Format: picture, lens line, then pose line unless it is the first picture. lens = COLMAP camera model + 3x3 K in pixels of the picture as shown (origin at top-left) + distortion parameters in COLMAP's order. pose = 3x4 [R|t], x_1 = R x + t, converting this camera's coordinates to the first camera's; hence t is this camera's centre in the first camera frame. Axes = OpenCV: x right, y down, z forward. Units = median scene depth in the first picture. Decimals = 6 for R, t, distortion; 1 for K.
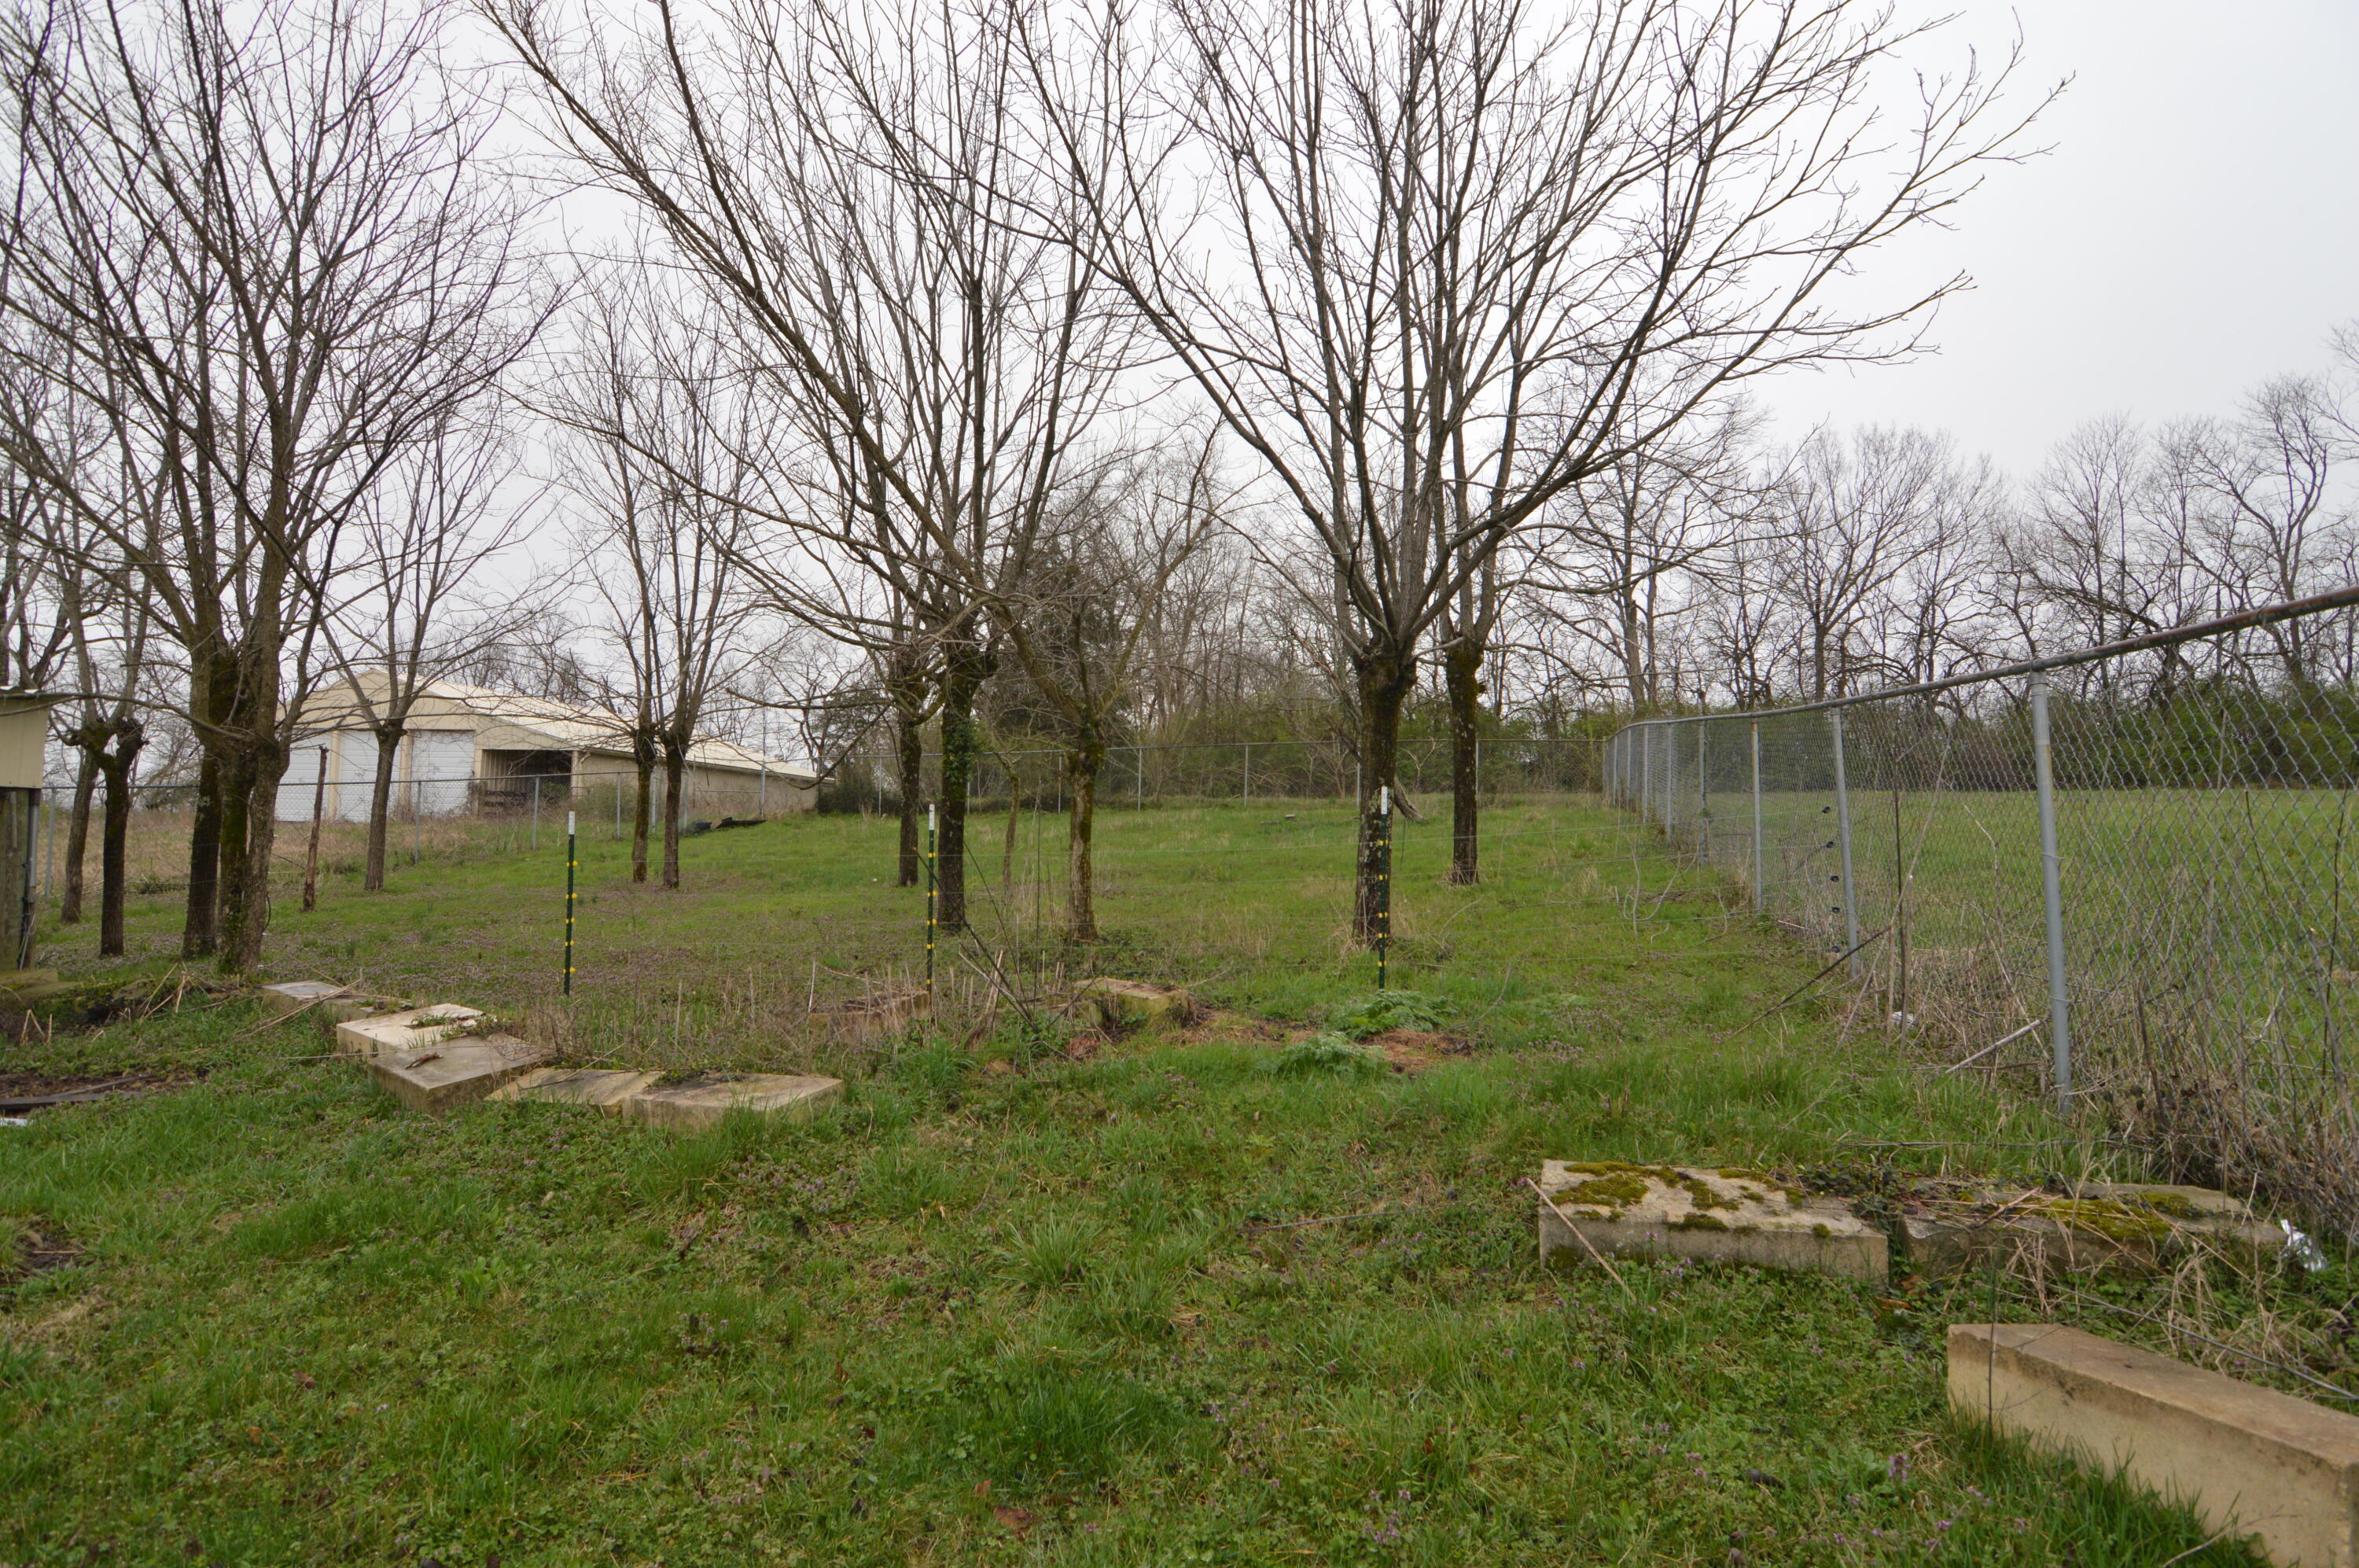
lens RADIAL K [[1189.5, 0, 1179.5], [0, 1189.5, 784.0], [0, 0, 1]] dist [0.012356, -0.016540]
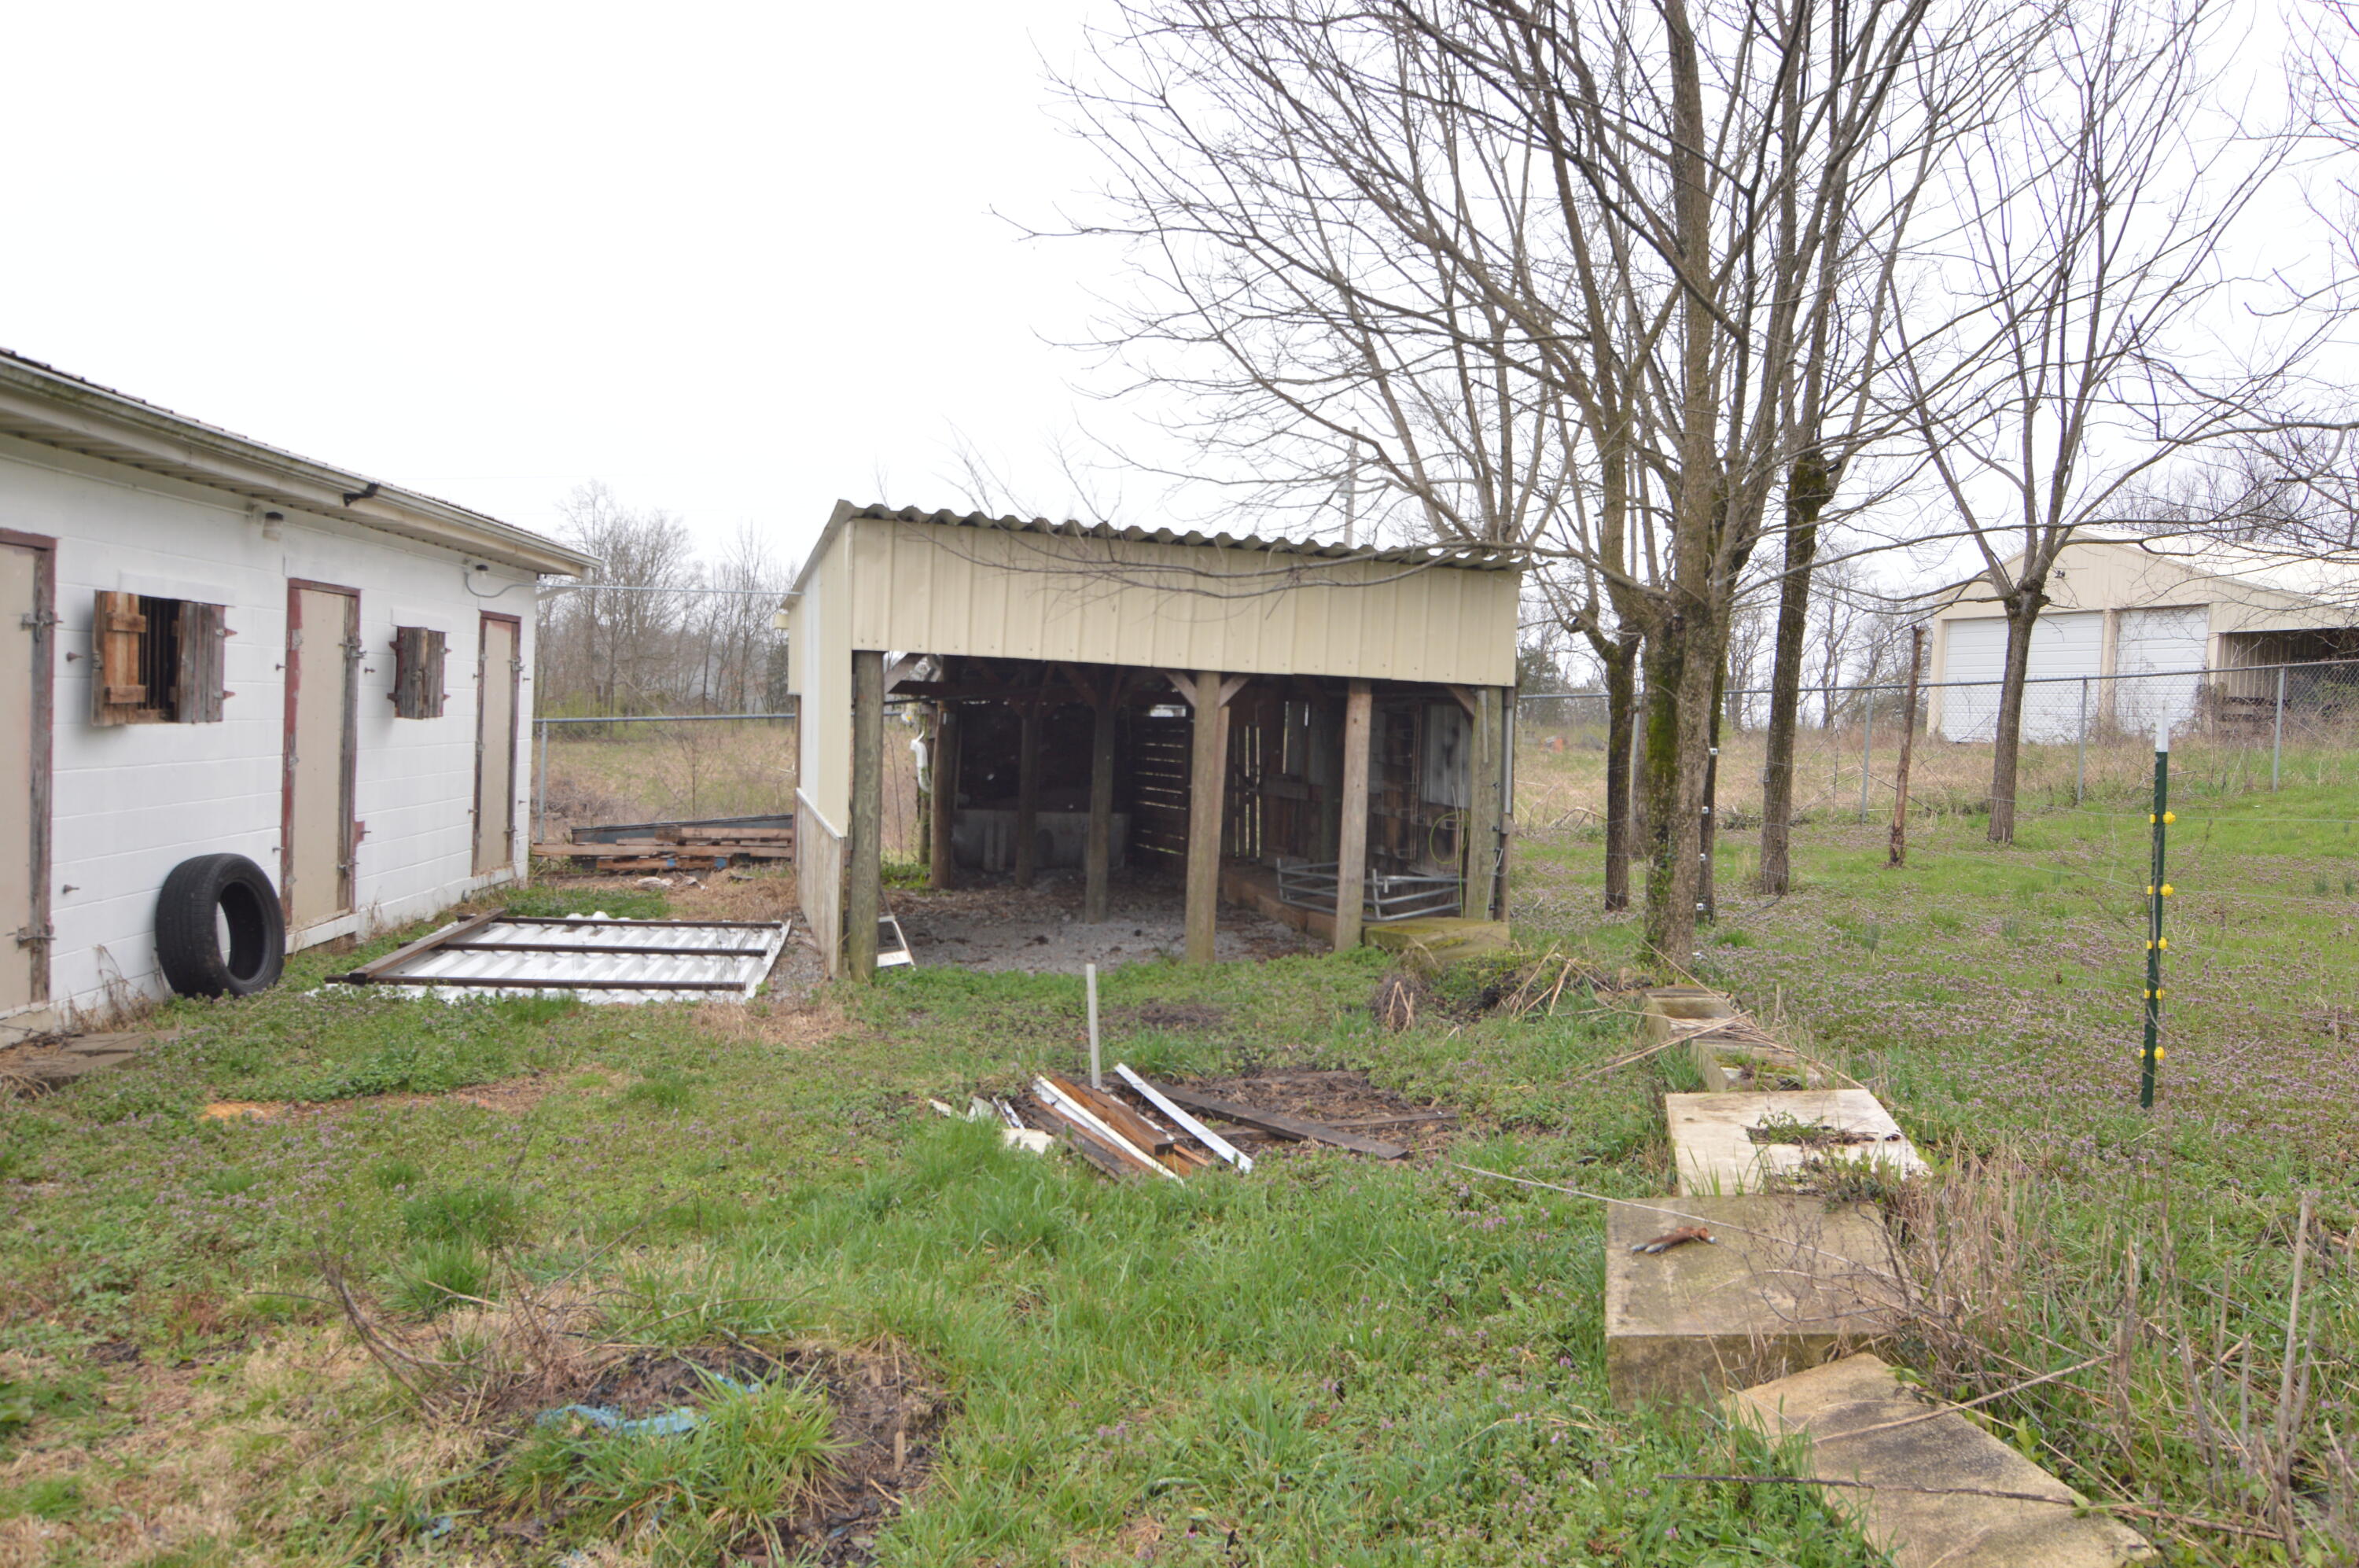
lens RADIAL K [[1680.9, 0, 1187.6], [0, 1680.9, 779.5], [0, 0, 1]] dist [0.028405, -0.033823]
pose [[0.459612, 0.024270, -0.887788, -0.142796], [0.019678, 0.999103, 0.037501, 0.029541], [0.887902, -0.034706, 0.458722, 0.480038]]
